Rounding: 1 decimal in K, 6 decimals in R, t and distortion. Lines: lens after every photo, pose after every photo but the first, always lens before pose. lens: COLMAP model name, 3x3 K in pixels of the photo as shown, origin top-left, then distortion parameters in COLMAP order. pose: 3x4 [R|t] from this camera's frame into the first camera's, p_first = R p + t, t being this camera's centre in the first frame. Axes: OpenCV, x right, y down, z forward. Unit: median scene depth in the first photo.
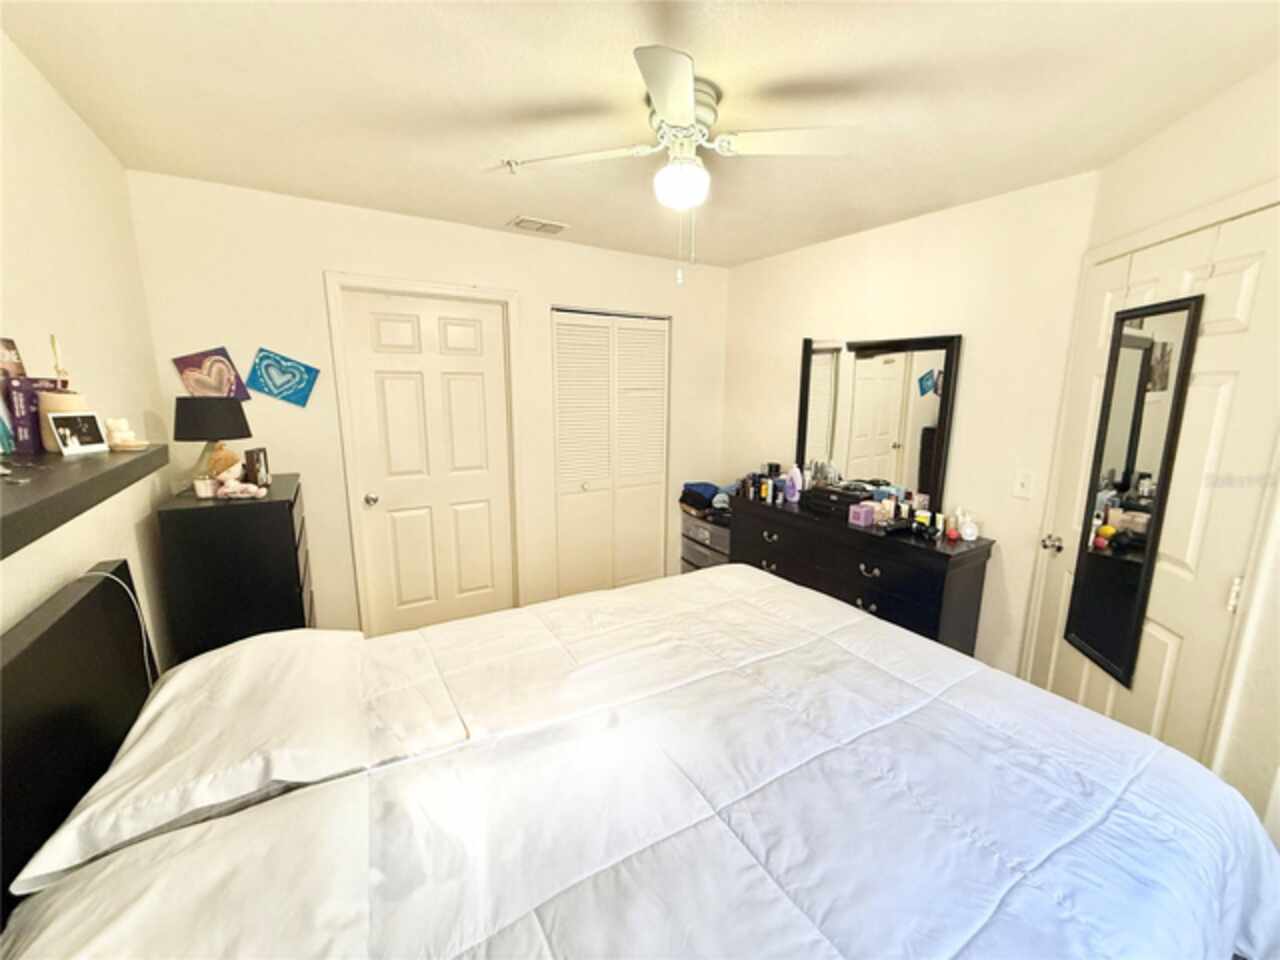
lens RADIAL K [[509.7, 0, 640.1], [0, 509.7, 477.3], [0, 0, 1]] dist [-0.004507, -0.000064]
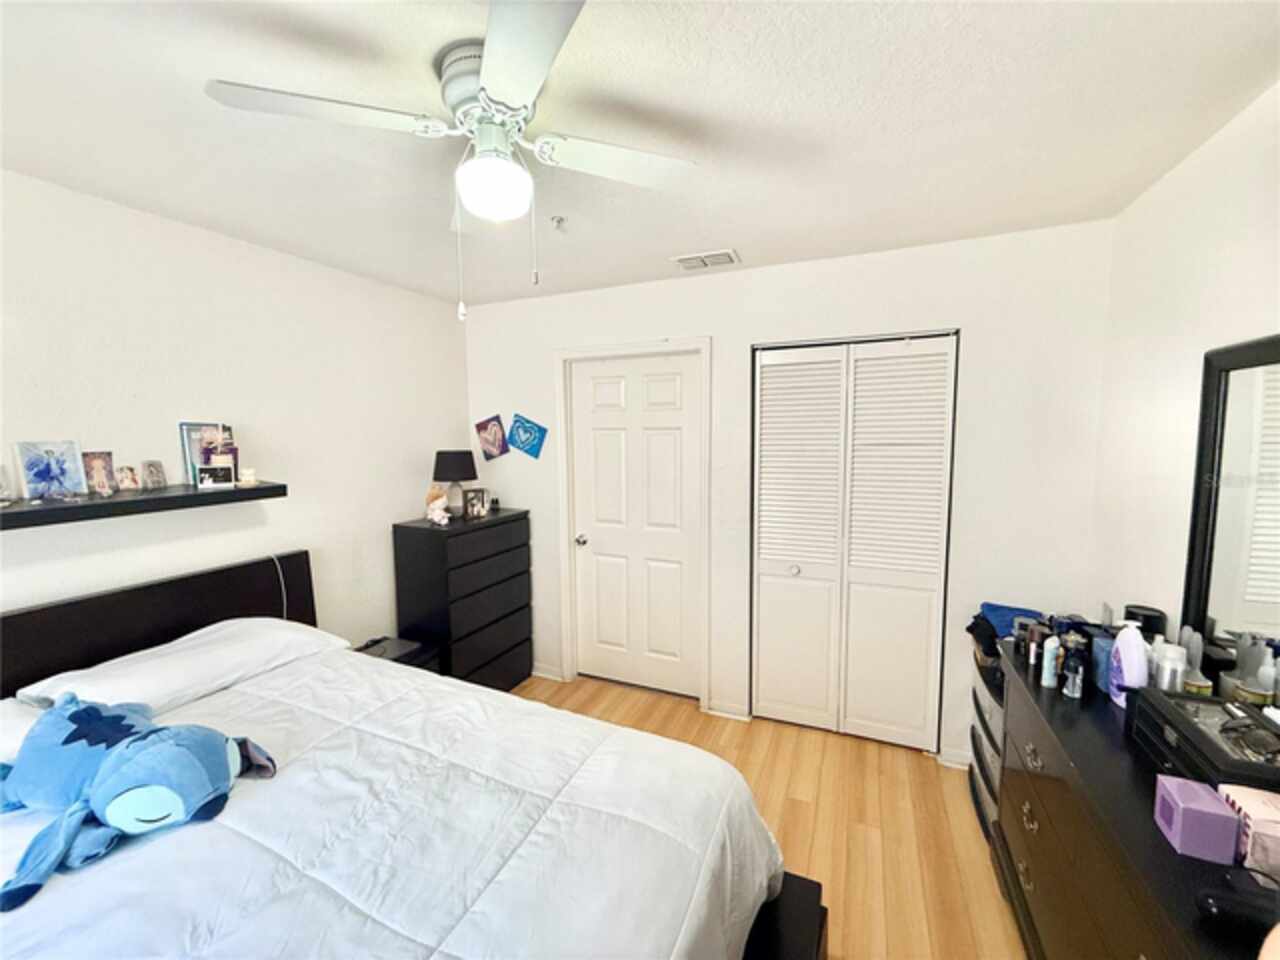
lens RADIAL K [[509.7, 0, 635.8], [0, 509.7, 477.9], [0, 0, 1]] dist [-0.004507, -0.000064]
pose [[0.561186, 0.064525, -0.825171, 0.531252], [-0.133282, 0.990991, -0.013151, -0.109132], [0.816888, 0.117360, 0.564730, 0.504326]]
